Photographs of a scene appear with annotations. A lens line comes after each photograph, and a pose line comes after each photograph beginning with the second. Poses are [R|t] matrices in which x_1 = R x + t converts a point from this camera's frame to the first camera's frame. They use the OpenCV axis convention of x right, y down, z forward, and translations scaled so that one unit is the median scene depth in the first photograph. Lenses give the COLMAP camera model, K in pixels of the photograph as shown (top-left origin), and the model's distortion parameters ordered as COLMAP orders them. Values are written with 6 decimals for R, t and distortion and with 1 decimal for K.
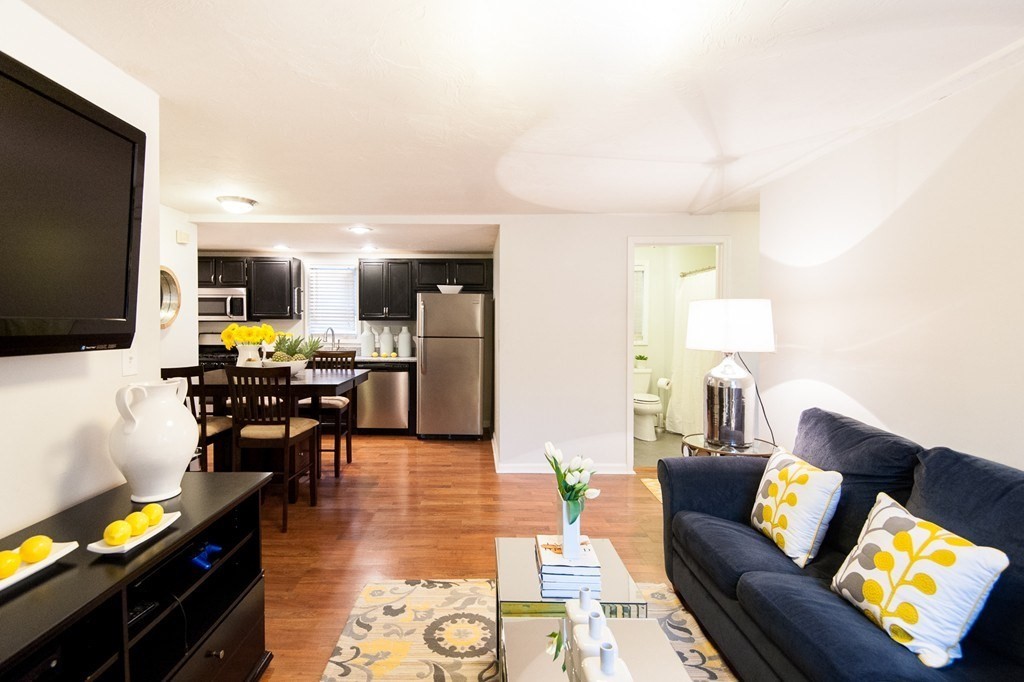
lens RADIAL K [[499.9, 0, 485.3], [0, 499.9, 331.7], [0, 0, 1]] dist [0.000174, -0.006698]
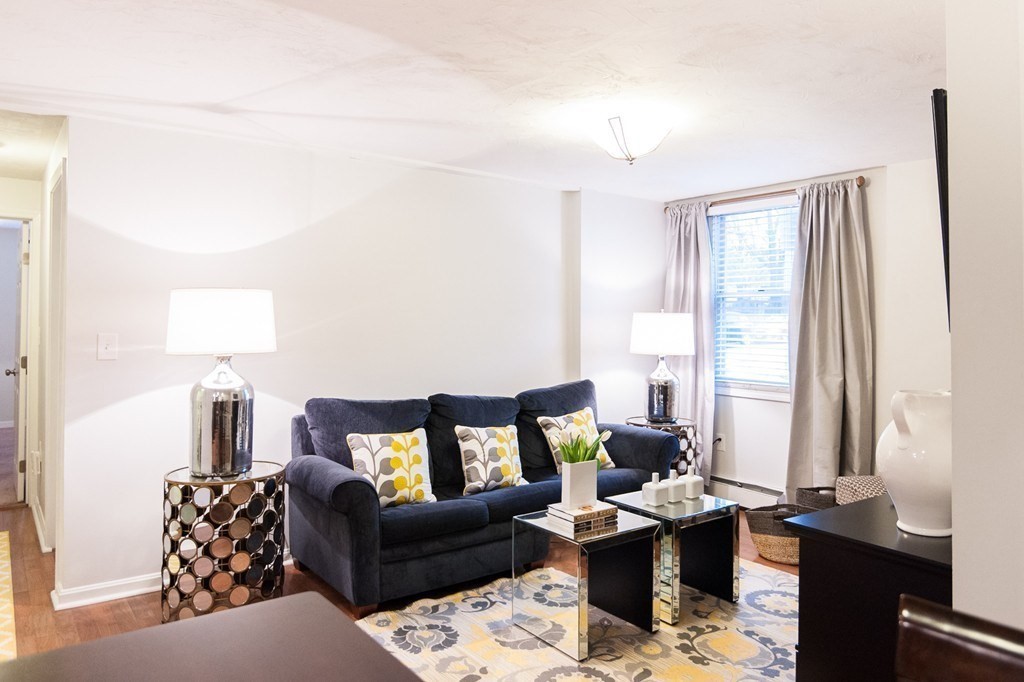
lens RADIAL K [[700.5, 0, 546.3], [0, 700.5, 313.3], [0, 0, 1]] dist [0.013984, -0.010240]
pose [[-0.604793, 0.008805, 0.796334, -0.435254], [0.011941, 0.999927, -0.001987, -0.011097], [-0.796293, 0.008307, -0.604854, 0.793476]]
